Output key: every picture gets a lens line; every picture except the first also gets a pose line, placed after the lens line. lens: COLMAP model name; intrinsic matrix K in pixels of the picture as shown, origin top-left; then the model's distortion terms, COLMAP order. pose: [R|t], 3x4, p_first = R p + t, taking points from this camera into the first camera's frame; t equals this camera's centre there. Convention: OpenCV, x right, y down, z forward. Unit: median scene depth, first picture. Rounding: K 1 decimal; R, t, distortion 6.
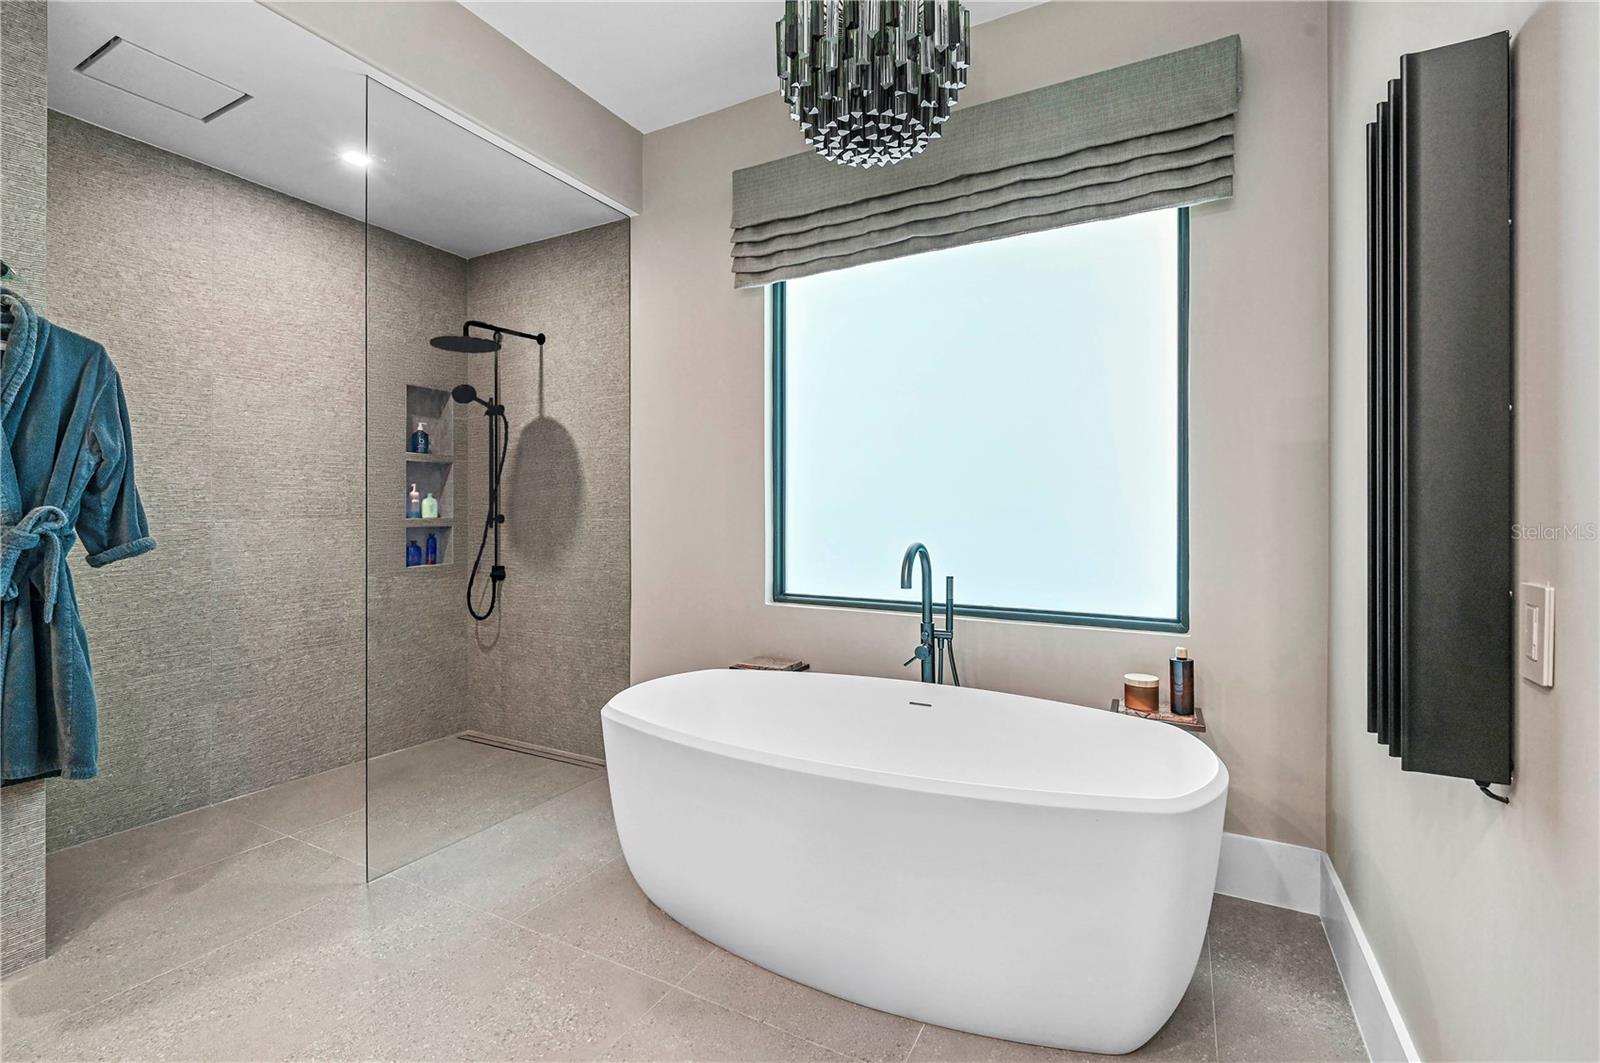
lens RADIAL K [[712.6, 0, 797.9], [0, 712.6, 512.2], [0, 0, 1]] dist [0.000246, 0.000019]
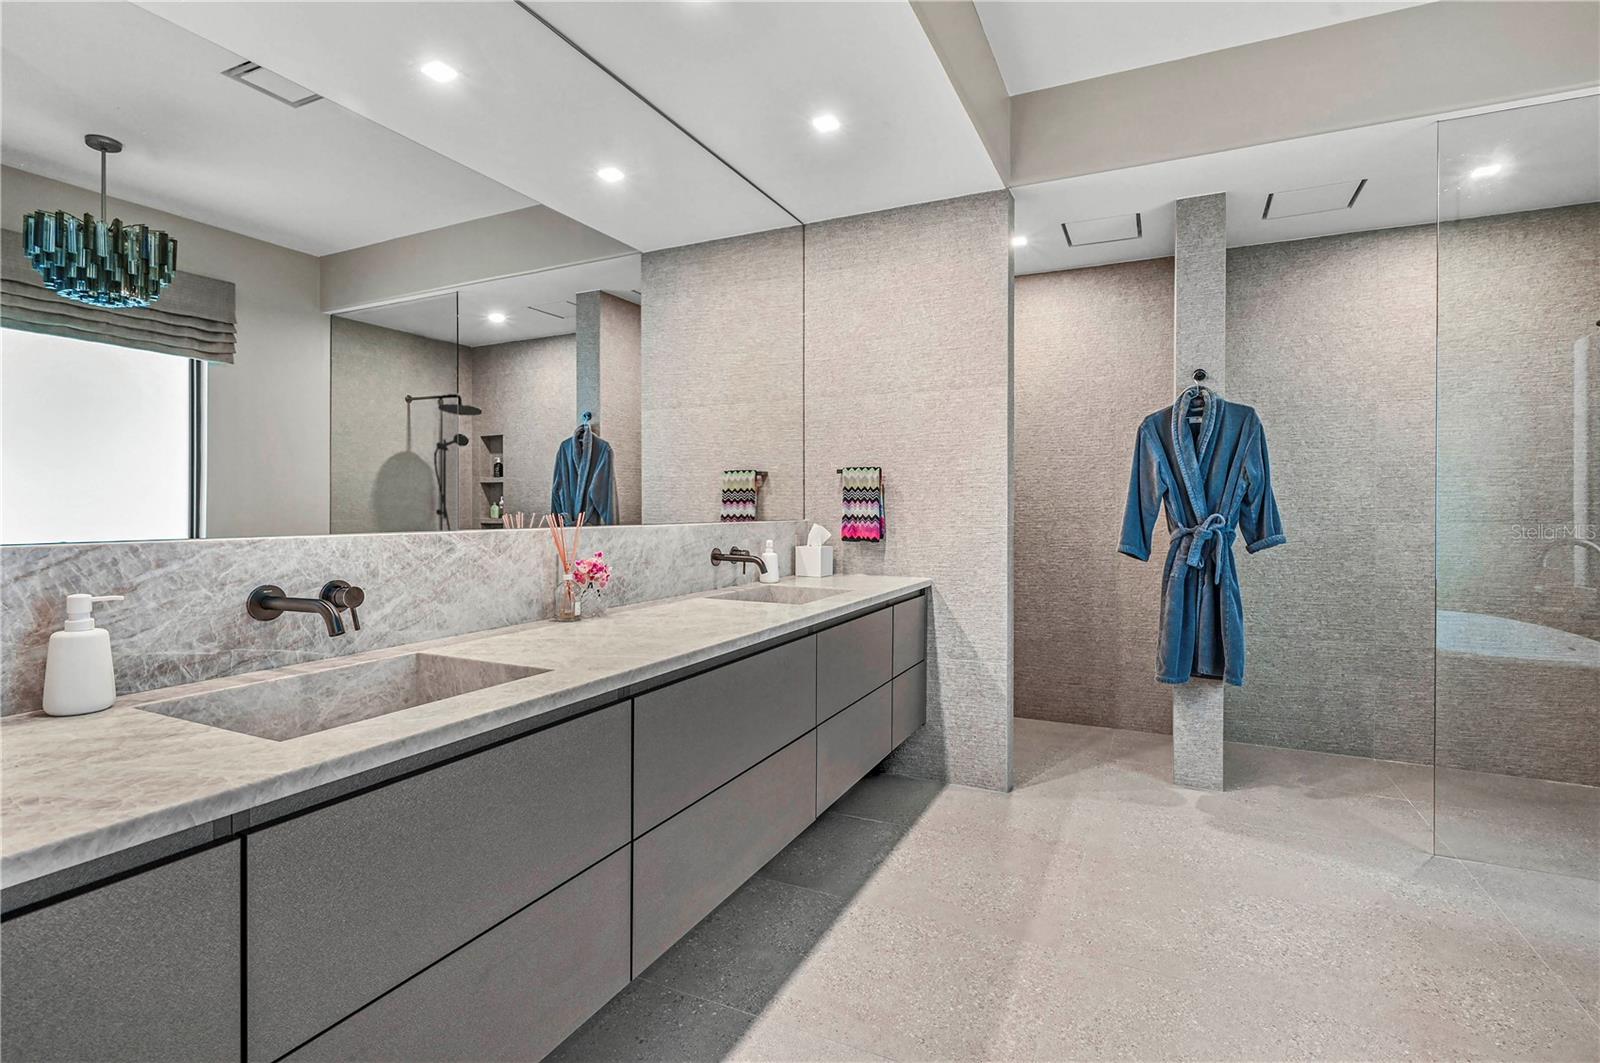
lens RADIAL K [[749.0, 0, 801.9], [0, 749.0, 511.8], [0, 0, 1]] dist [-0.001031, -0.000234]
pose [[0.040173, 0.003985, -0.999185, 0.582762], [-0.000981, 0.999992, 0.003949, -0.017404], [0.999192, 0.000821, 0.040176, -0.029171]]
